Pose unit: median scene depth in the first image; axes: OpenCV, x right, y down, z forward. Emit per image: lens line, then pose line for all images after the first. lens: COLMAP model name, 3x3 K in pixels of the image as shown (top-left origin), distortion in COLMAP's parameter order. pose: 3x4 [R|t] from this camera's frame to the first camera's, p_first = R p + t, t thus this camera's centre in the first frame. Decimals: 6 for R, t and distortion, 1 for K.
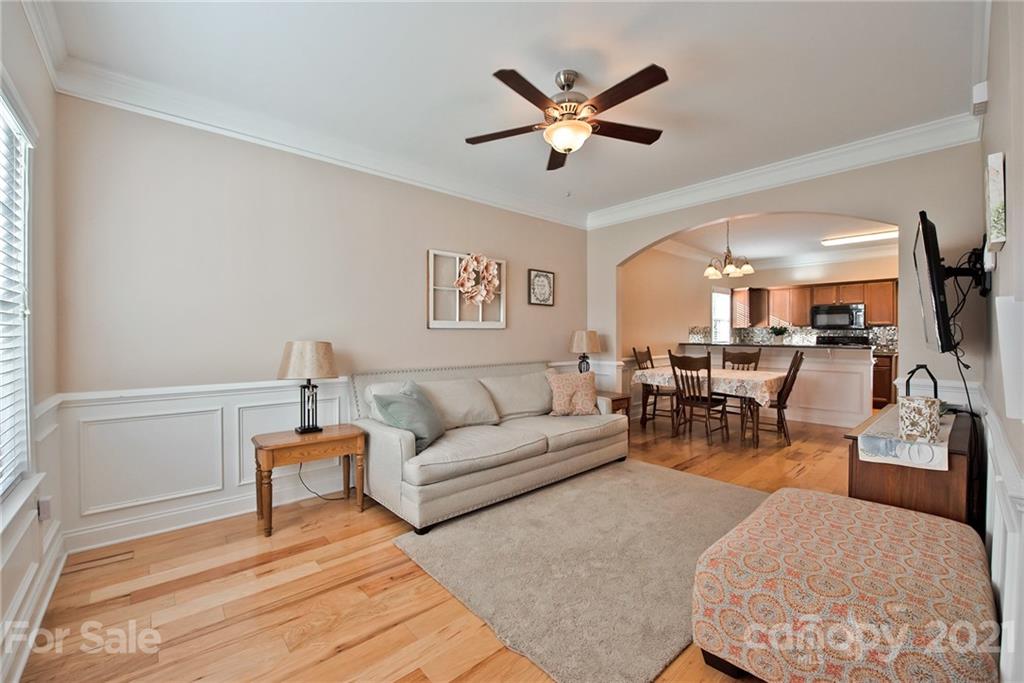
lens RADIAL K [[417.4, 0, 507.3], [0, 417.4, 340.8], [0, 0, 1]] dist [-0.019696, -0.000385]
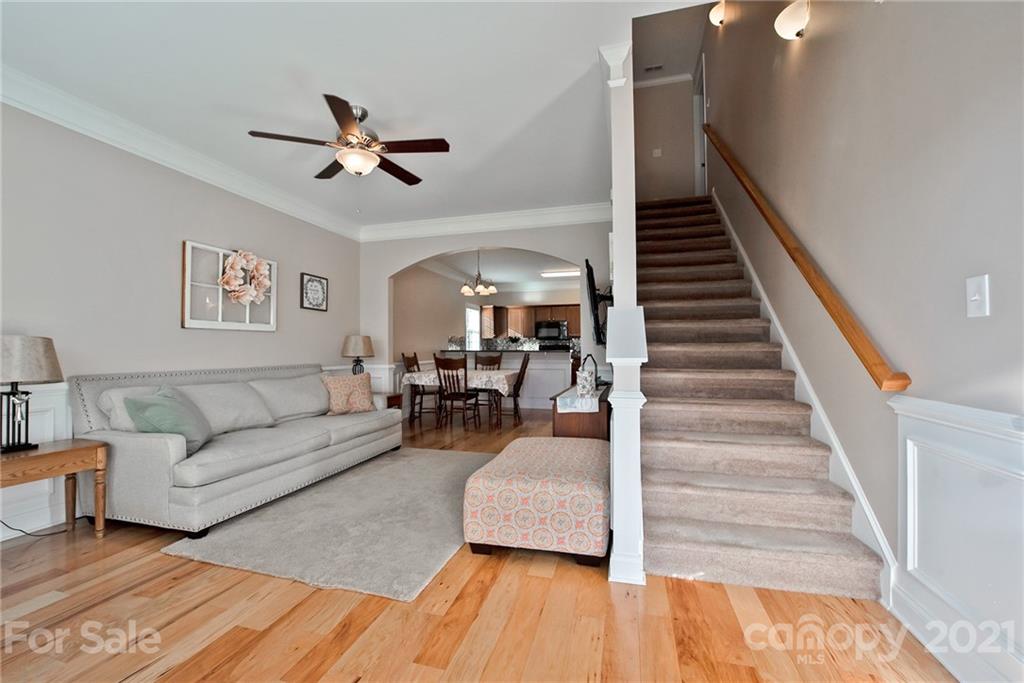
lens RADIAL K [[417.4, 0, 507.3], [0, 417.4, 340.8], [0, 0, 1]] dist [-0.019696, -0.000385]
pose [[0.846195, 0.011770, 0.532743, -0.063776], [0.006782, 0.999437, -0.032853, 0.027956], [-0.532830, 0.031413, 0.845639, -0.103512]]
